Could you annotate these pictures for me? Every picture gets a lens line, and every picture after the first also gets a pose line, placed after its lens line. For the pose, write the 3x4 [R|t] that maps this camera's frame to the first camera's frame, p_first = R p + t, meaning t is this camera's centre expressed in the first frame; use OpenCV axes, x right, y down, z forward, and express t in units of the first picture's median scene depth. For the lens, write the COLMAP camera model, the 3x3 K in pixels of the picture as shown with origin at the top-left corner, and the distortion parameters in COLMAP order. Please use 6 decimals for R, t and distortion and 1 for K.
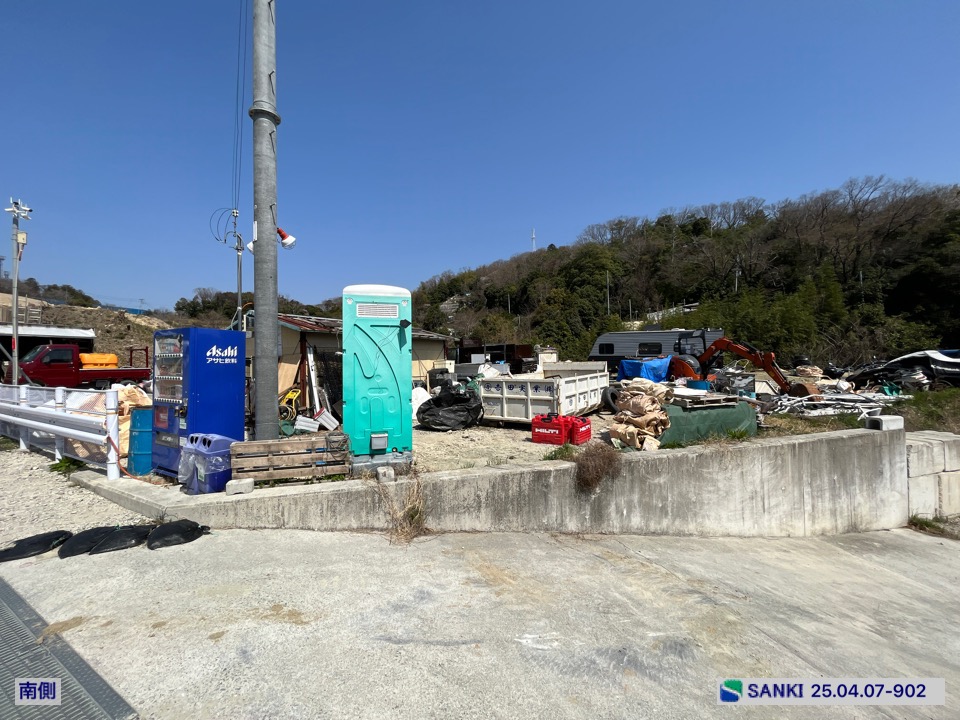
lens RADIAL K [[385.9, 0, 477.4], [0, 385.9, 359.3], [0, 0, 1]] dist [-0.003865, 0.000740]
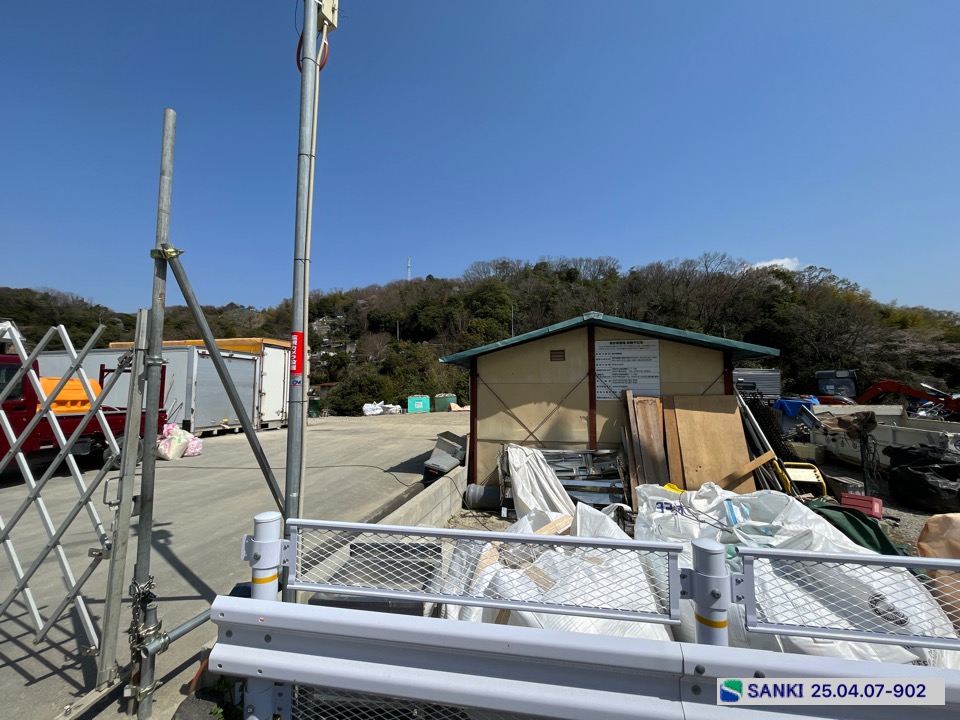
lens RADIAL K [[385.9, 0, 477.4], [0, 385.9, 359.3], [0, 0, 1]] dist [-0.003865, 0.000740]
pose [[0.934057, 0.045042, 0.354273, -0.696405], [-0.018648, 0.996813, -0.077567, -0.010485], [-0.356637, 0.065845, 0.931920, 0.413415]]
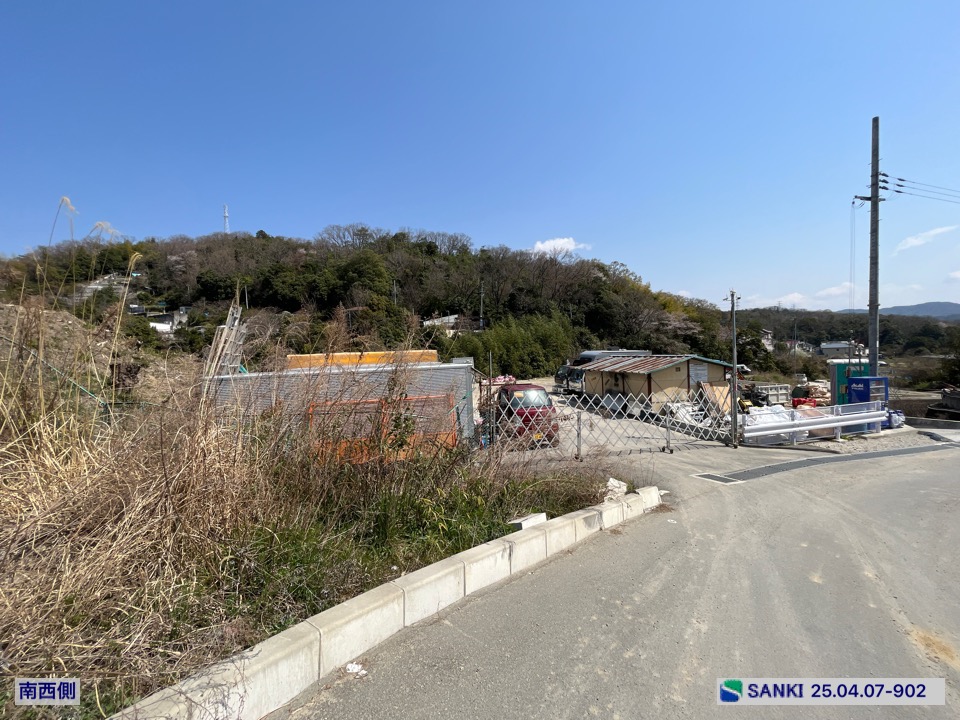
lens RADIAL K [[385.9, 0, 477.4], [0, 385.9, 359.3], [0, 0, 1]] dist [-0.003865, 0.000740]
pose [[0.698946, -0.025083, 0.714735, -1.739122], [0.019313, 0.999682, 0.016197, -0.112639], [-0.714914, 0.002483, 0.699208, 0.397664]]
